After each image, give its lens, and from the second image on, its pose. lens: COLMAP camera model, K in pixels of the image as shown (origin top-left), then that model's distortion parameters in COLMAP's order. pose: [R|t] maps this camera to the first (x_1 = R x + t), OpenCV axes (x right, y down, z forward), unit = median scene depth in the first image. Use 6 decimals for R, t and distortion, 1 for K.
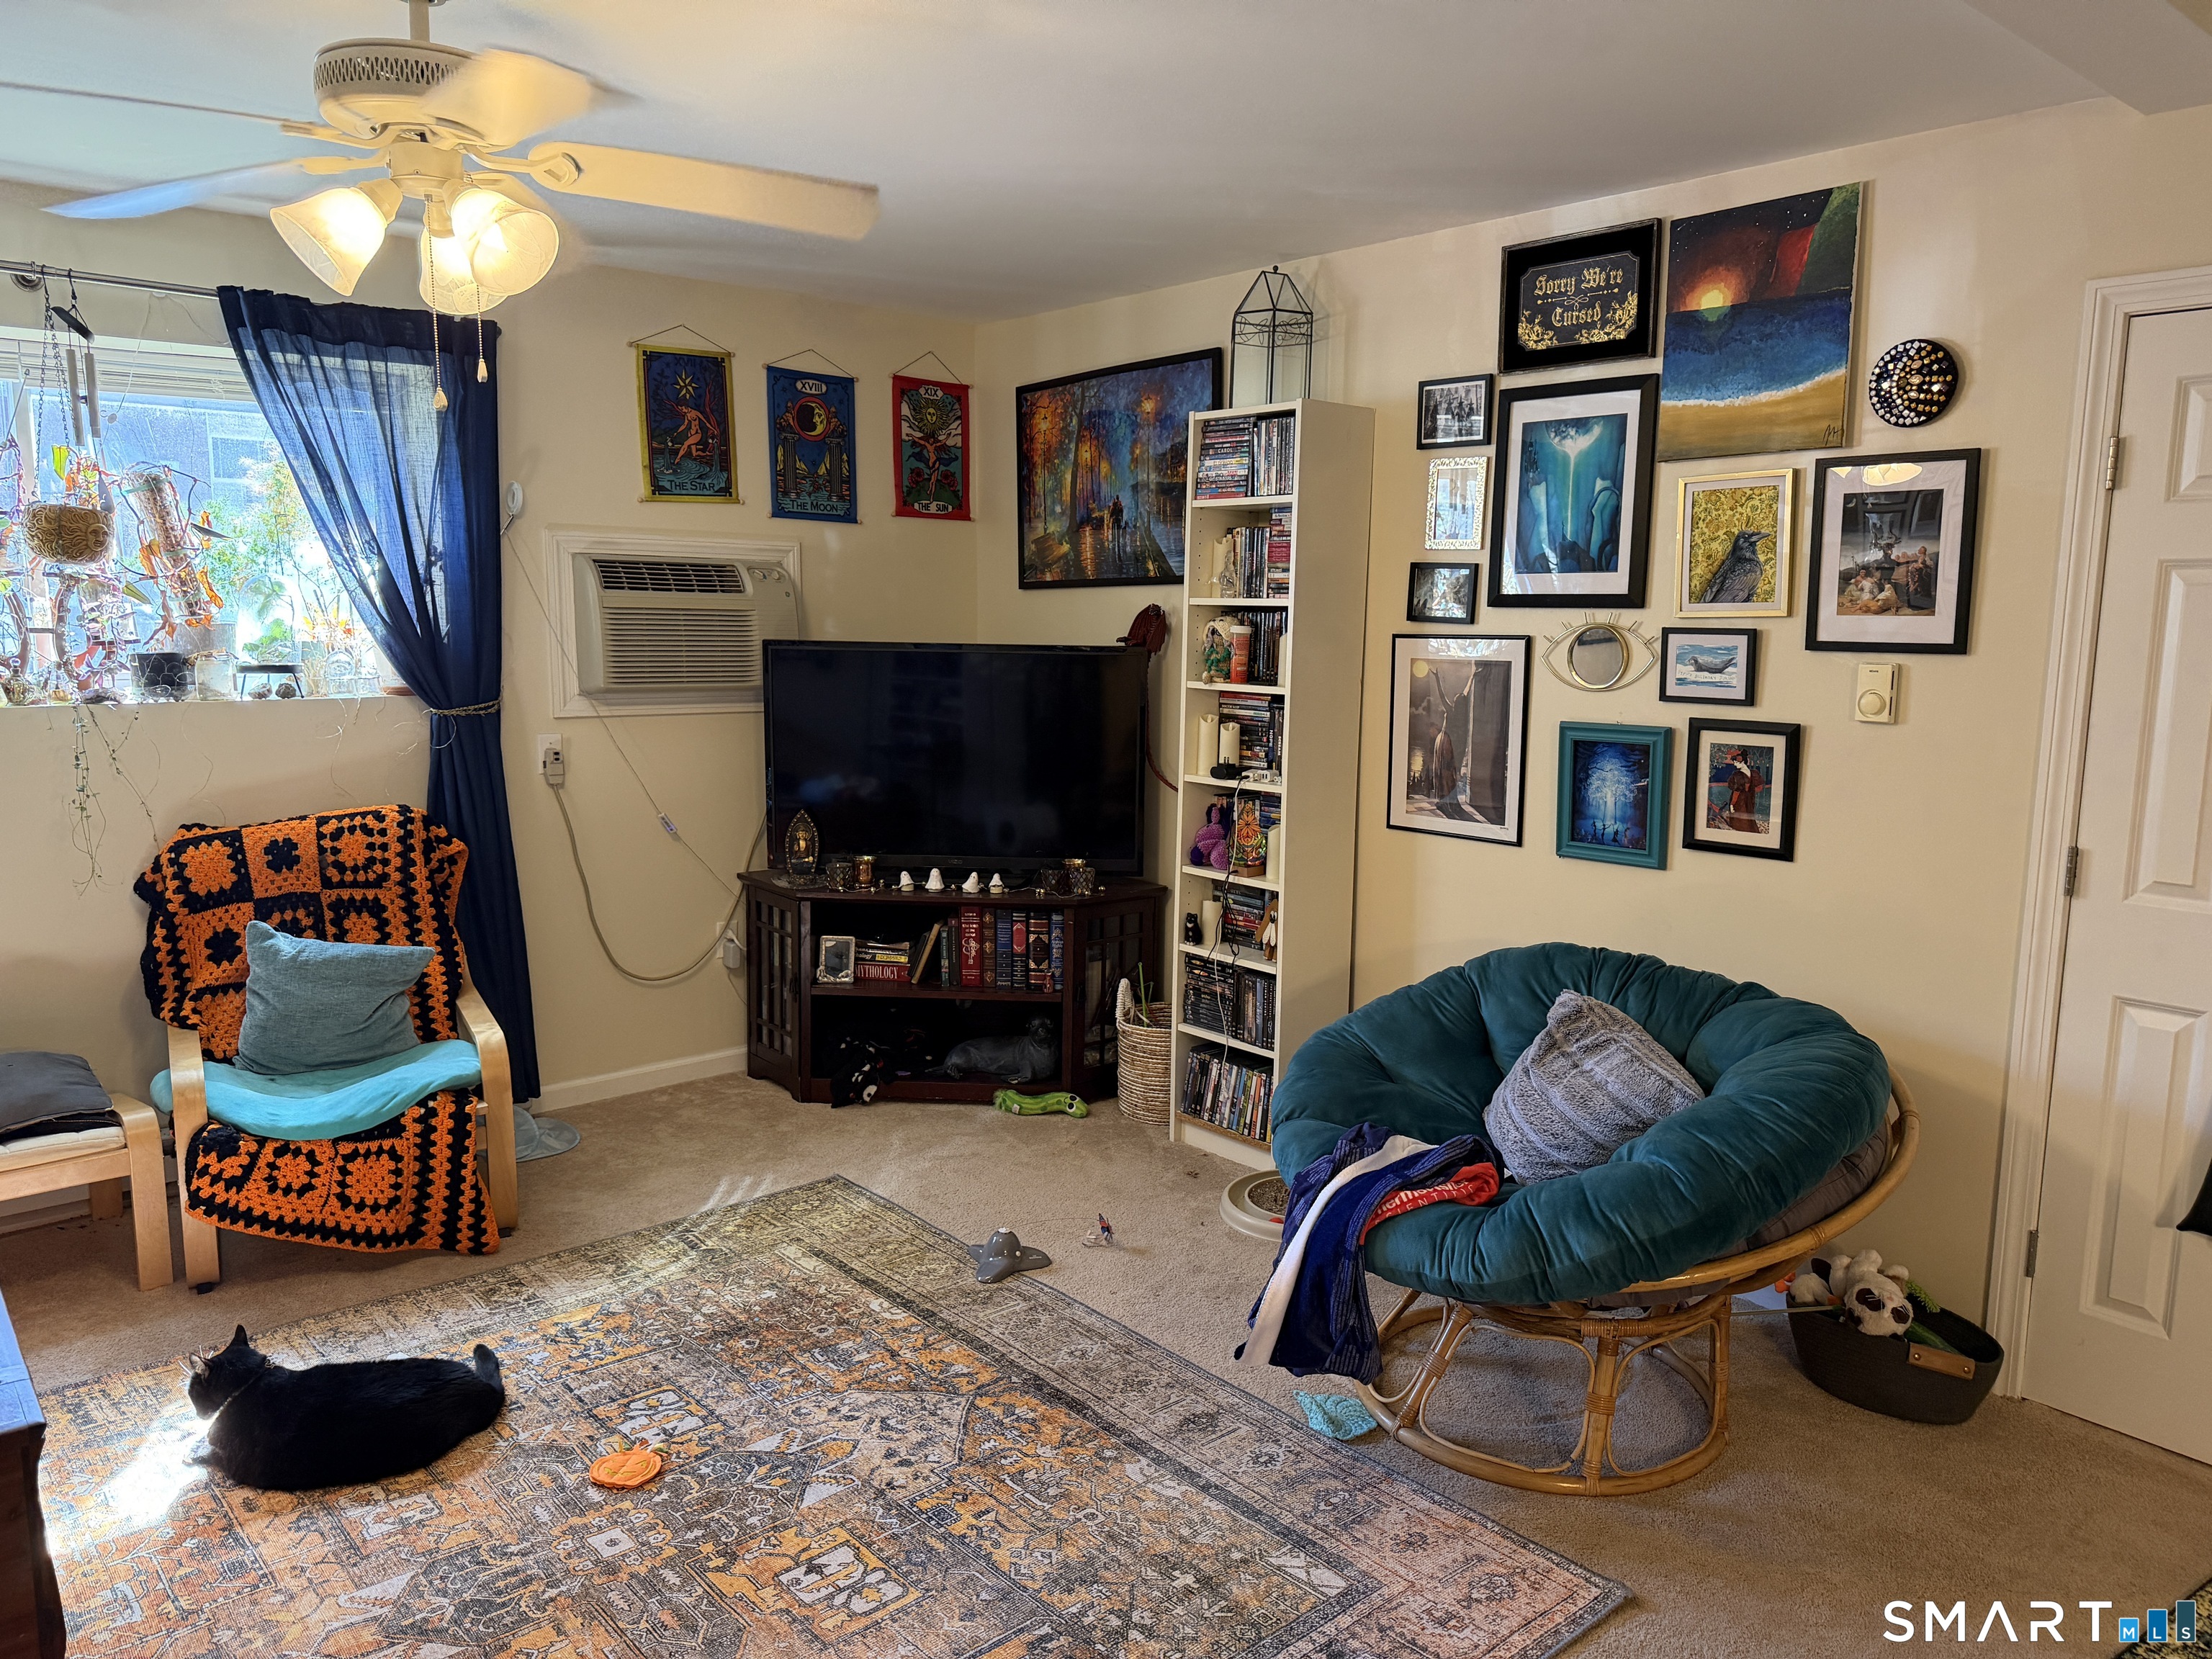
lens RADIAL K [[1551.5, 0, 1123.1], [0, 1551.5, 836.2], [0, 0, 1]] dist [0.112202, -0.194495]
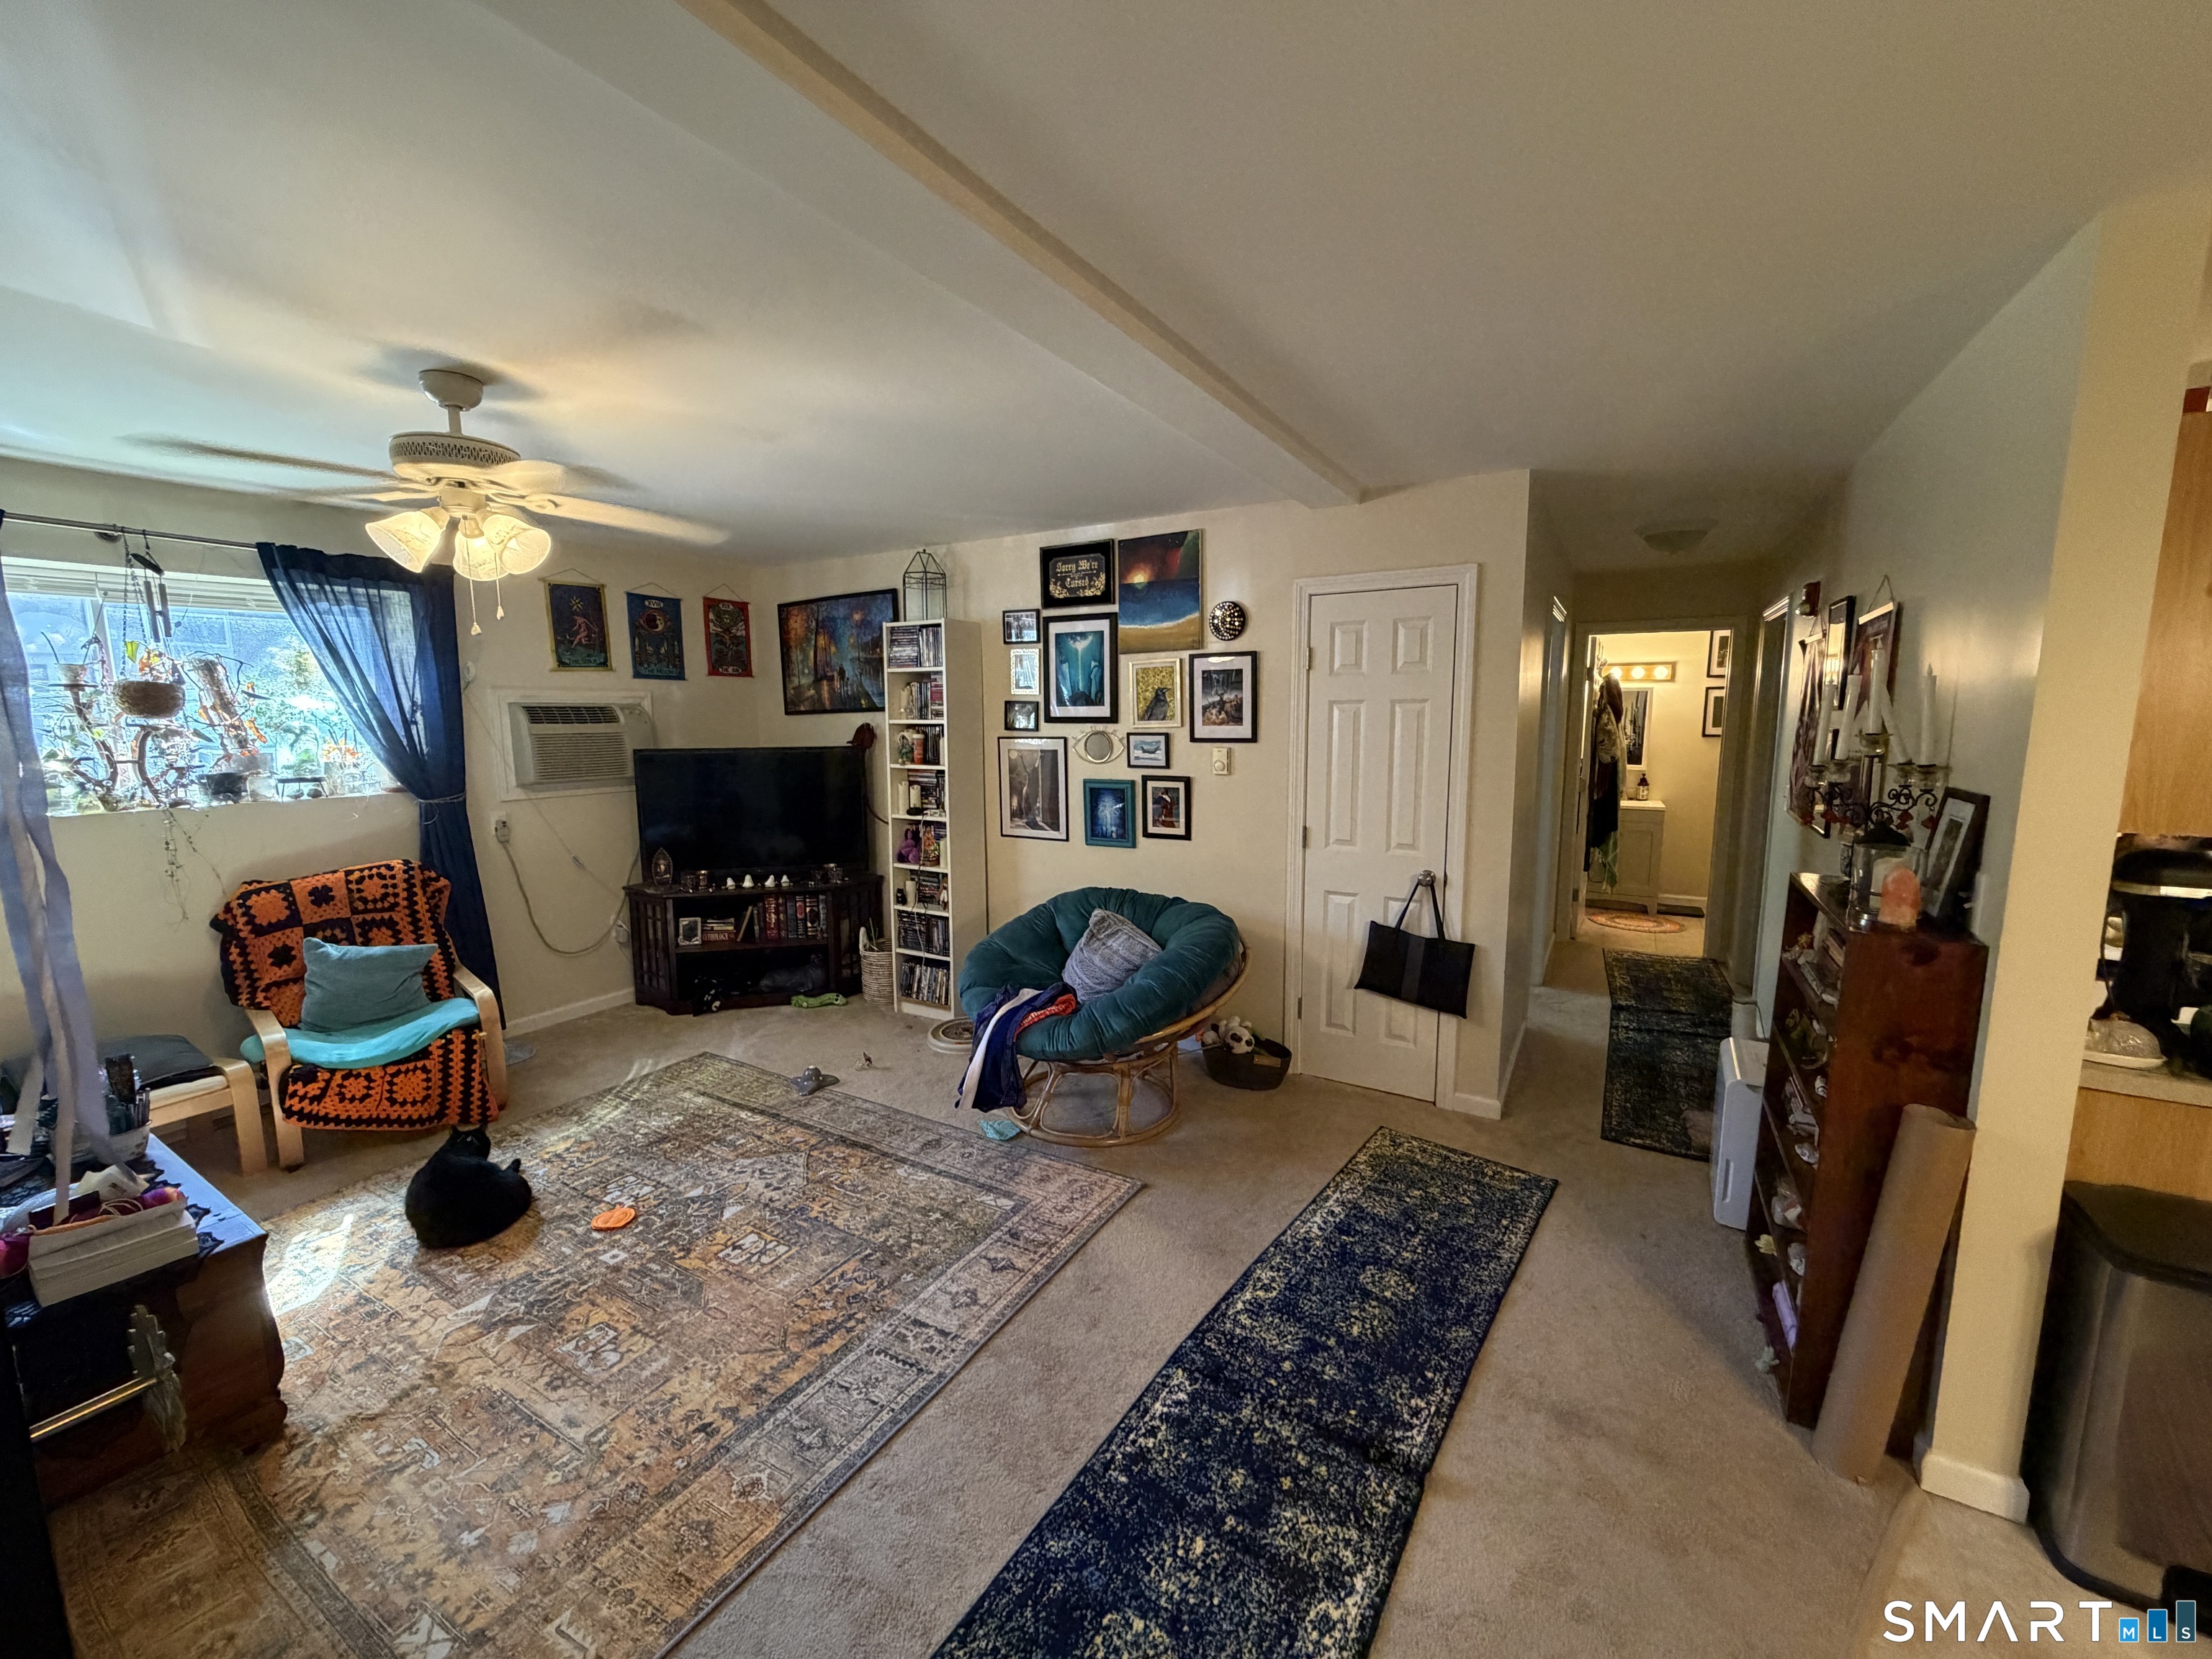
lens RADIAL K [[883.7, 0, 1099.1], [0, 883.7, 827.6], [0, 0, 1]] dist [0.001137, -0.000368]
pose [[0.953002, -0.058386, 0.297284, -0.047289], [0.063379, 0.997964, -0.007175, -0.000716], [-0.296260, 0.025679, 0.954762, -0.104764]]
